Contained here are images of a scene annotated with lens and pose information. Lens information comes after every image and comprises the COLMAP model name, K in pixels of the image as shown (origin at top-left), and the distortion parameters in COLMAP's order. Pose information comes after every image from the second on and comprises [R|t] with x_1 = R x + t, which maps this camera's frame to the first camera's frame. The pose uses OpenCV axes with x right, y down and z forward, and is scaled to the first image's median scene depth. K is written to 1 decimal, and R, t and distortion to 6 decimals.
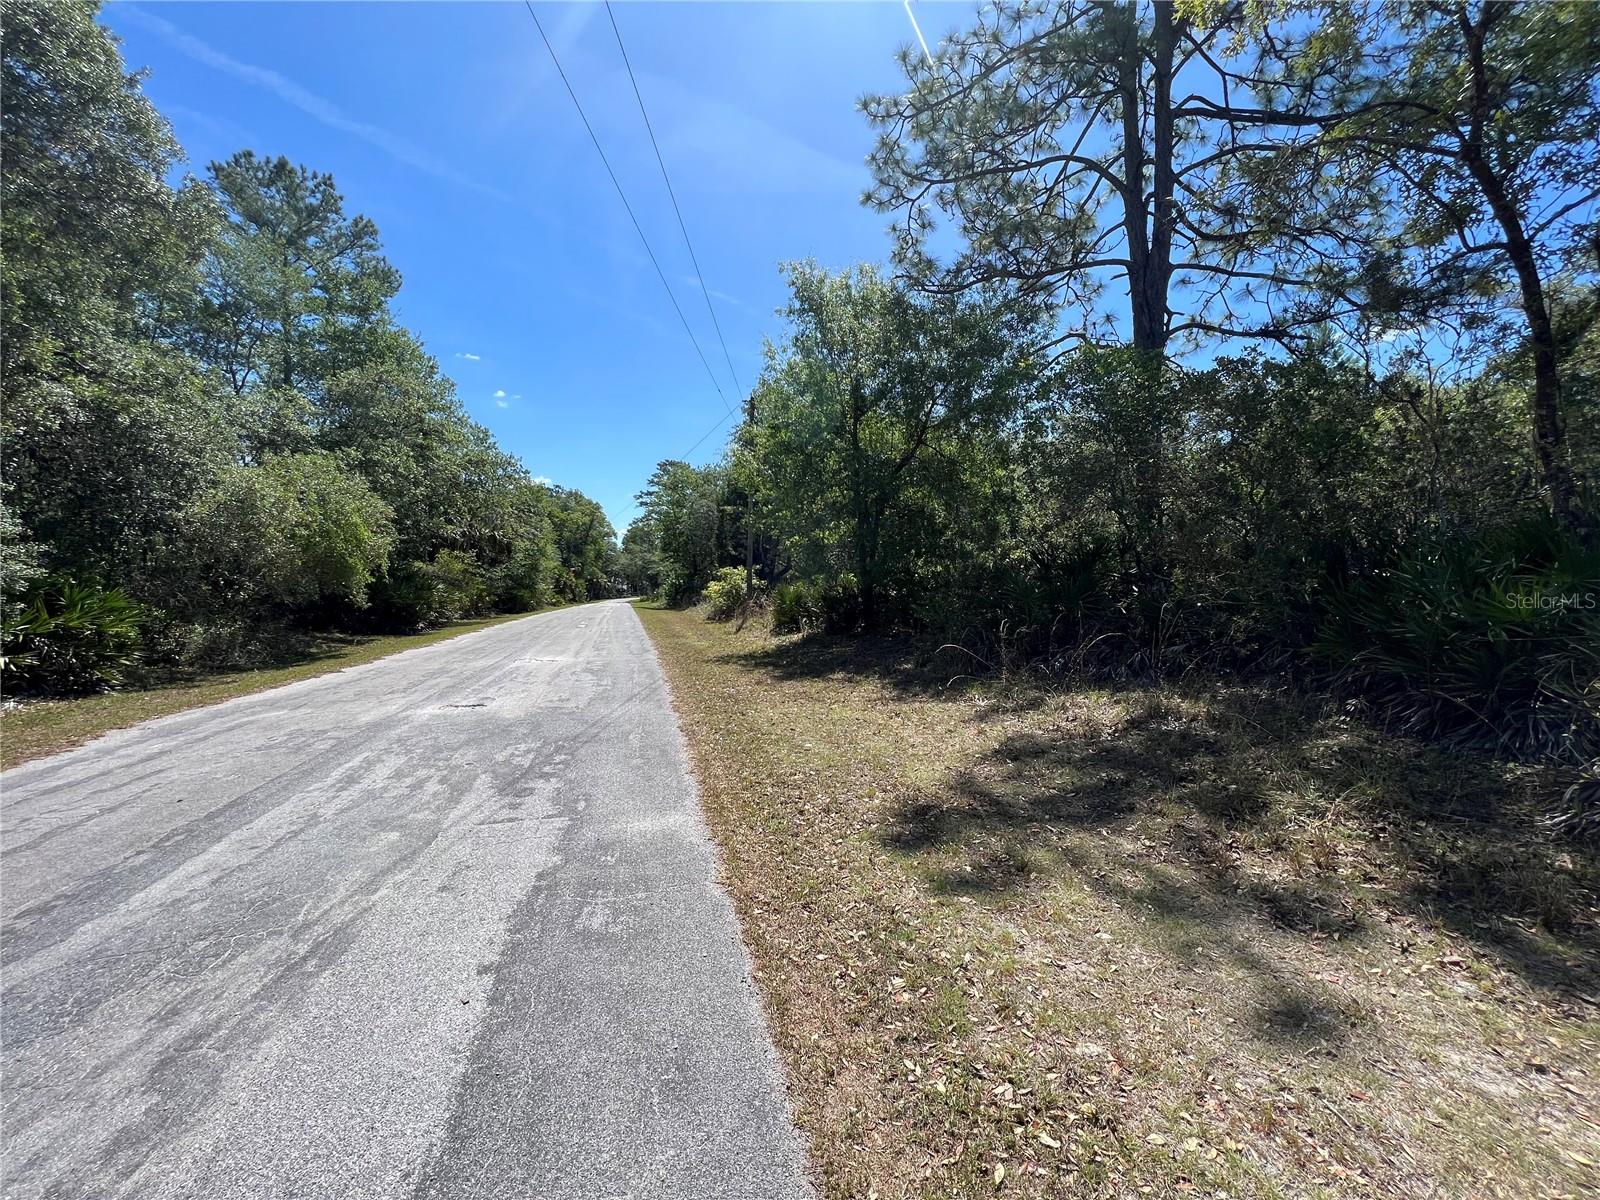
lens RADIAL K [[646.8, 0, 800.6], [0, 646.8, 601.0], [0, 0, 1]] dist [0.001739, -0.000033]
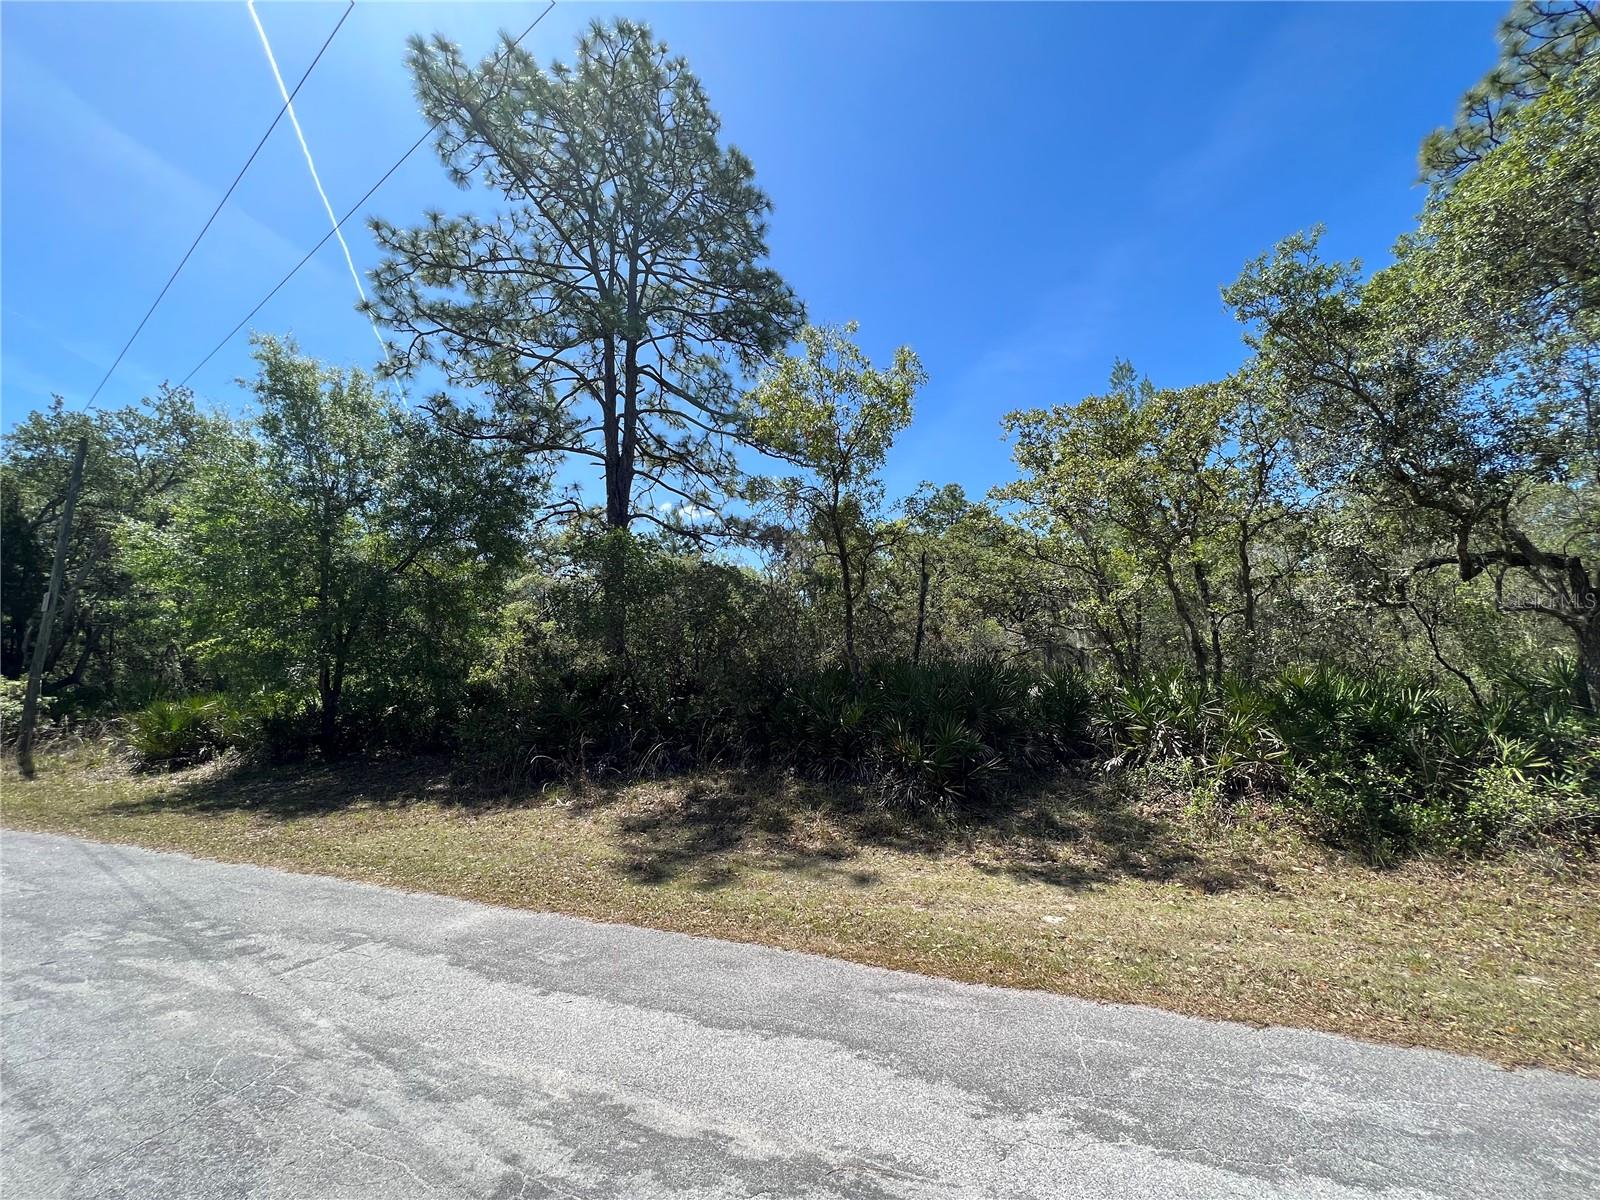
lens RADIAL K [[646.8, 0, 802.1], [0, 646.8, 601.2], [0, 0, 1]] dist [0.001739, -0.000033]
pose [[0.601829, 0.117257, 0.789970, -0.248357], [0.020153, 0.986618, -0.161800, -0.007476], [-0.798371, 0.113296, 0.591412, -0.072329]]
